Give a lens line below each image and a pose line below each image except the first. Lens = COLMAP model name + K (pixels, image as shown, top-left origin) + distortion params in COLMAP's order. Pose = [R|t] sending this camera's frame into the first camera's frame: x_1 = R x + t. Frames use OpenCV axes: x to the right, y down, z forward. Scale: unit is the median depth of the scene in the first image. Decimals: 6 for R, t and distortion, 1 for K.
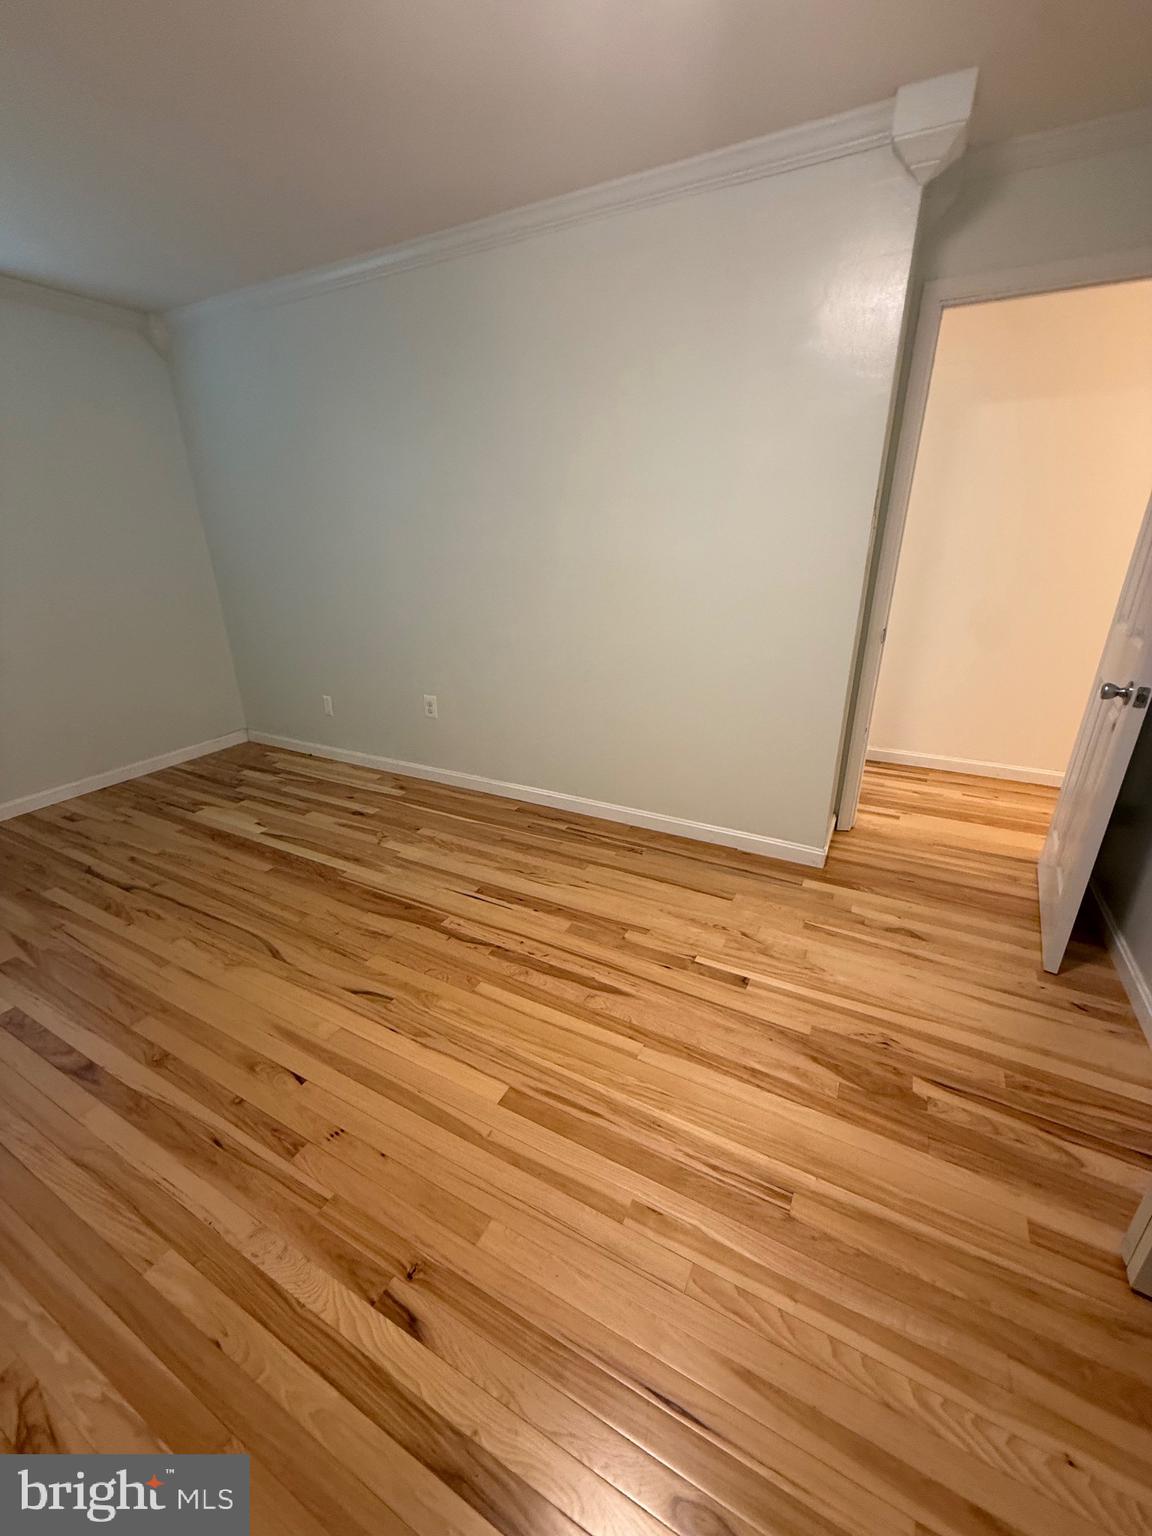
lens RADIAL K [[609.7, 0, 573.5], [0, 609.7, 767.9], [0, 0, 1]] dist [0.000630, 0.000066]
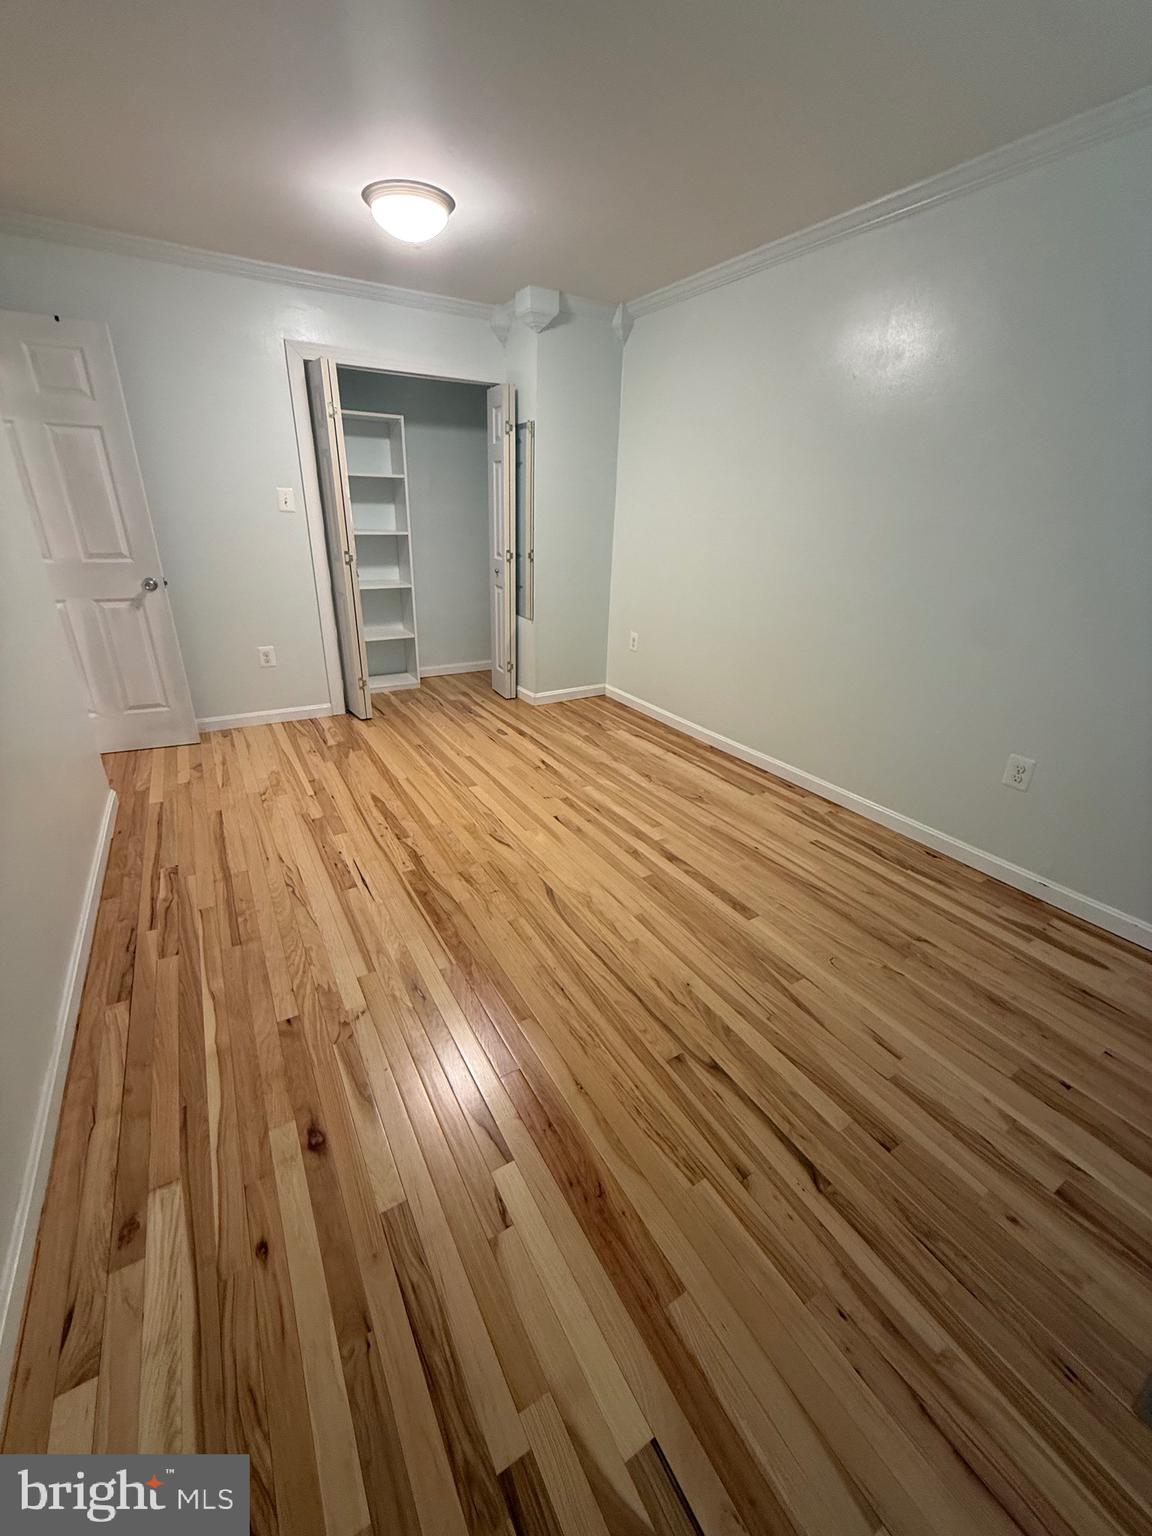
lens RADIAL K [[609.7, 0, 573.5], [0, 609.7, 767.9], [0, 0, 1]] dist [0.000630, 0.000066]
pose [[-0.856624, -0.213100, 0.469875, -0.932587], [0.174202, 0.737773, 0.652185, -0.535393], [-0.485642, 0.640531, -0.594872, 1.396826]]
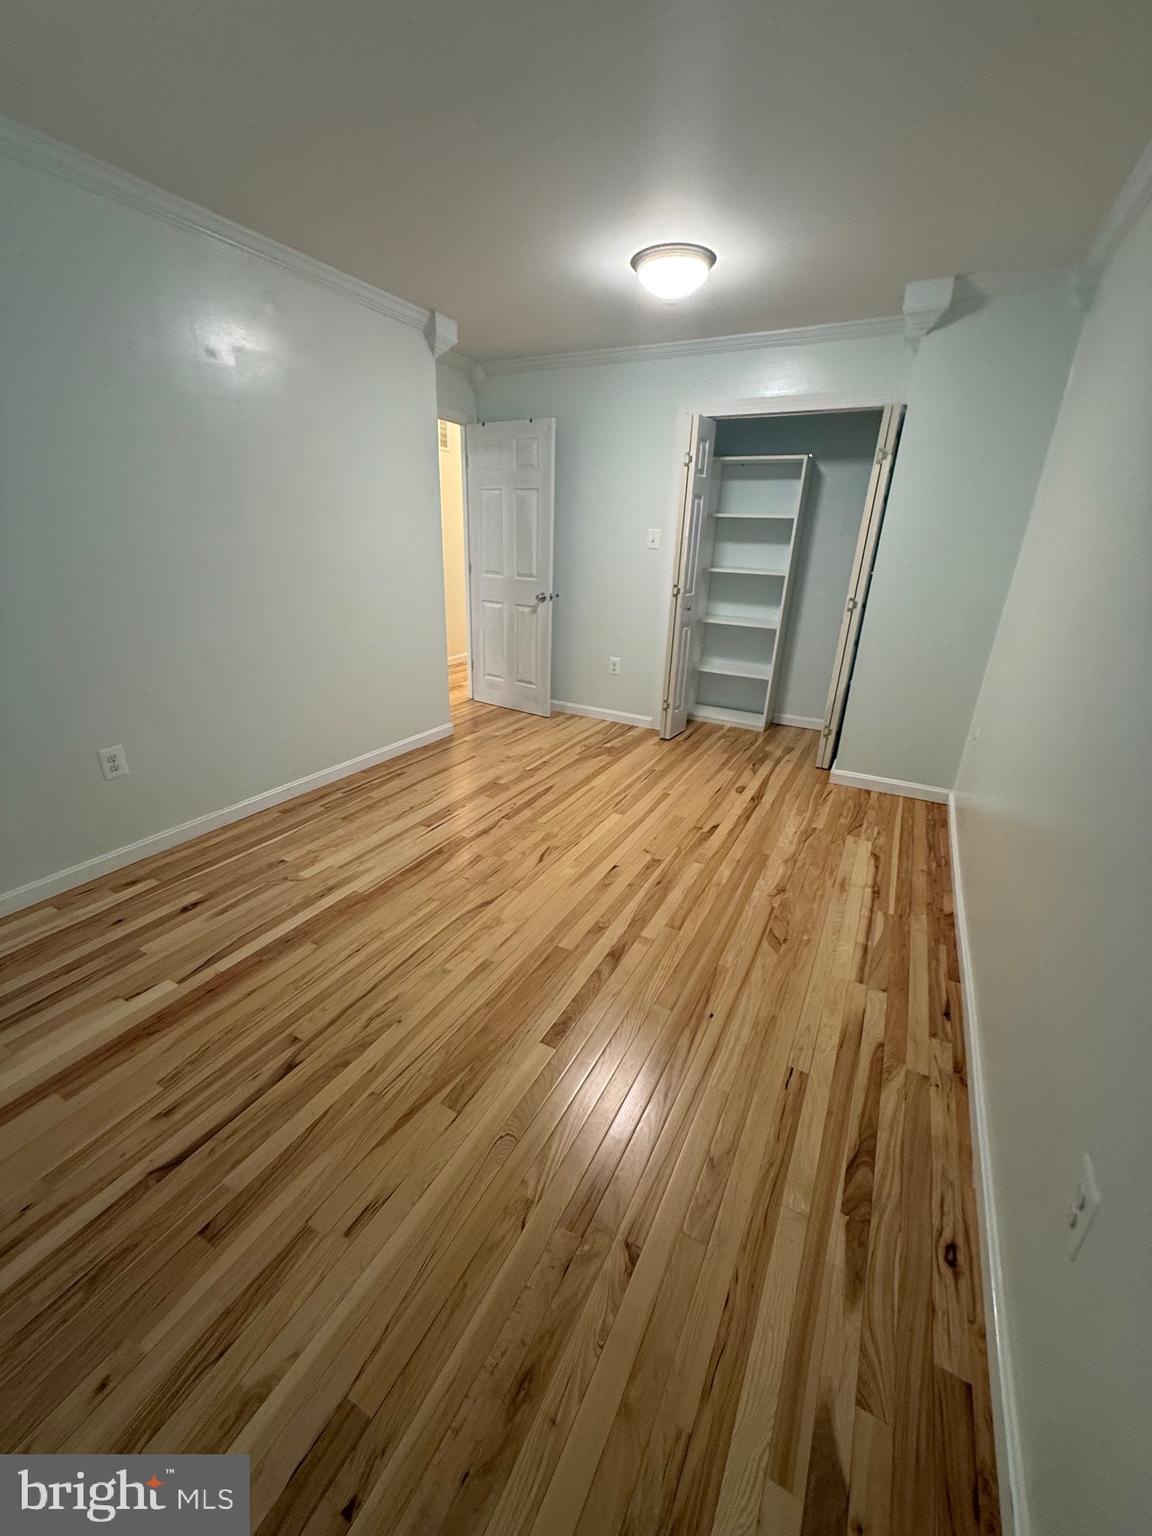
lens RADIAL K [[609.7, 0, 573.5], [0, 609.7, 767.9], [0, 0, 1]] dist [0.000630, 0.000066]
pose [[0.002373, -0.351096, 0.936336, -1.373742], [0.336911, 0.881878, 0.329822, -0.223717], [-0.941533, 0.314680, 0.120381, 0.592365]]
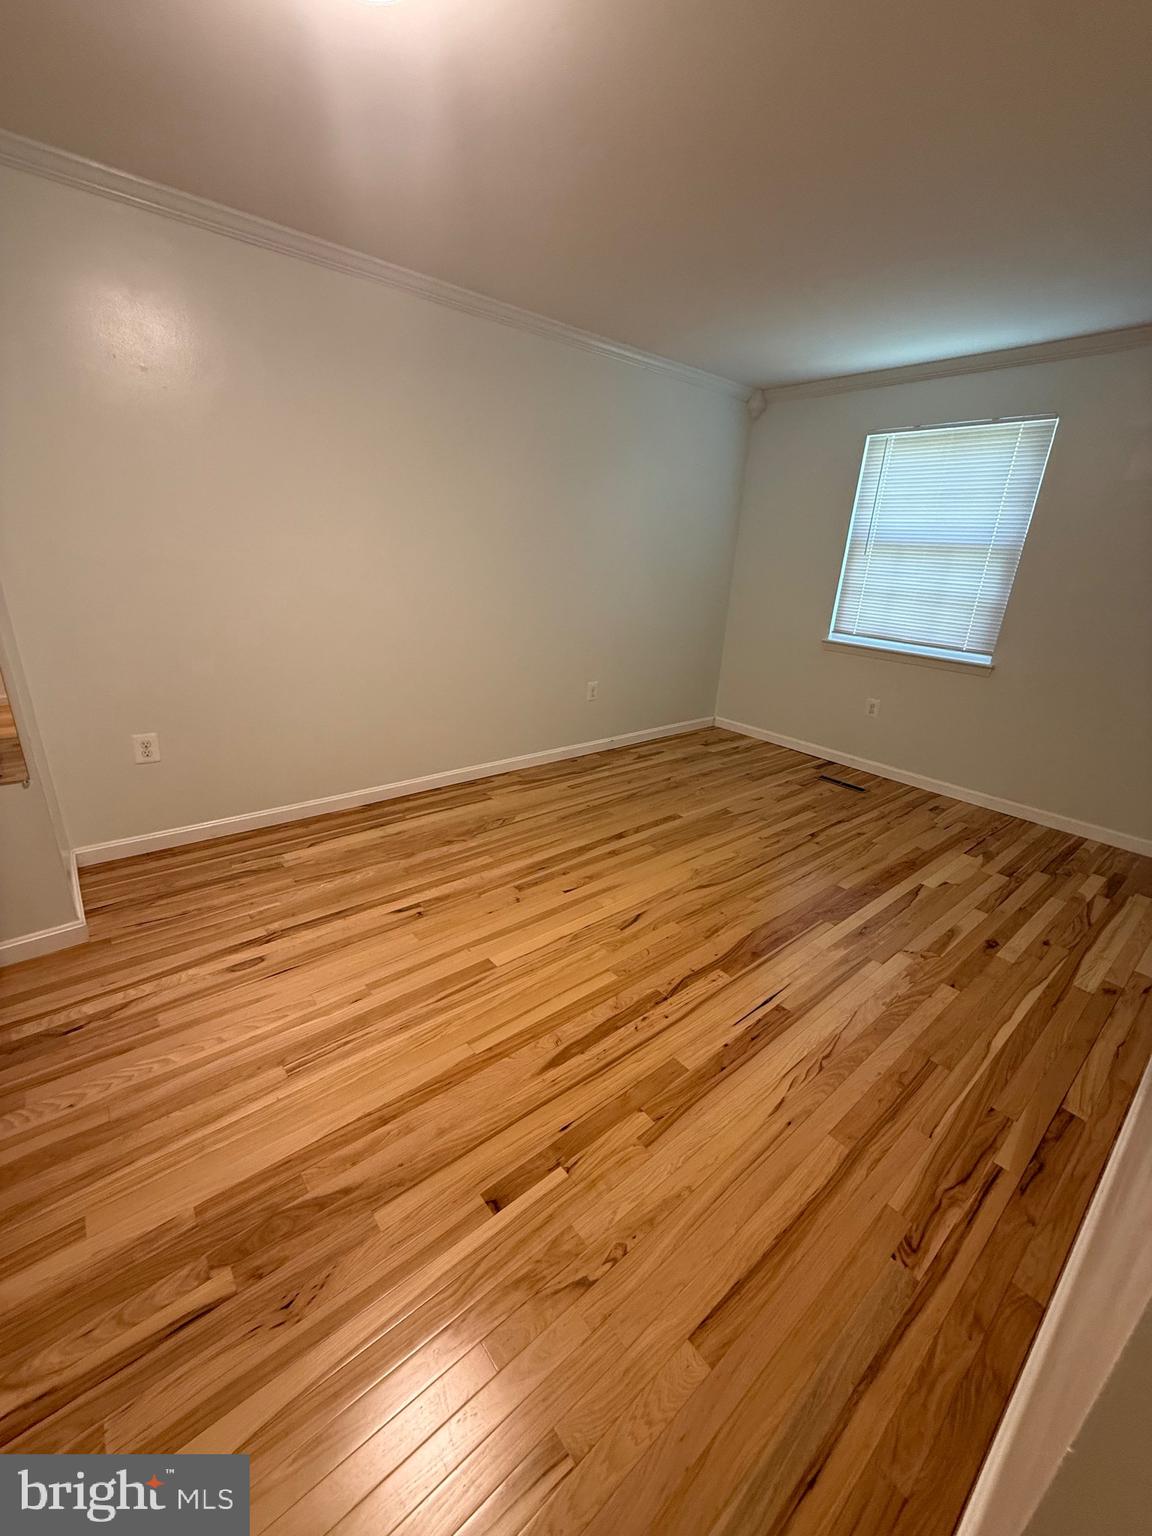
lens RADIAL K [[609.7, 0, 573.5], [0, 609.7, 767.9], [0, 0, 1]] dist [0.000630, 0.000066]
pose [[-0.379806, 0.310643, -0.871348, 0.603735], [-0.377765, 0.807729, 0.452624, -0.345121], [0.844417, 0.501074, -0.189430, 0.832699]]
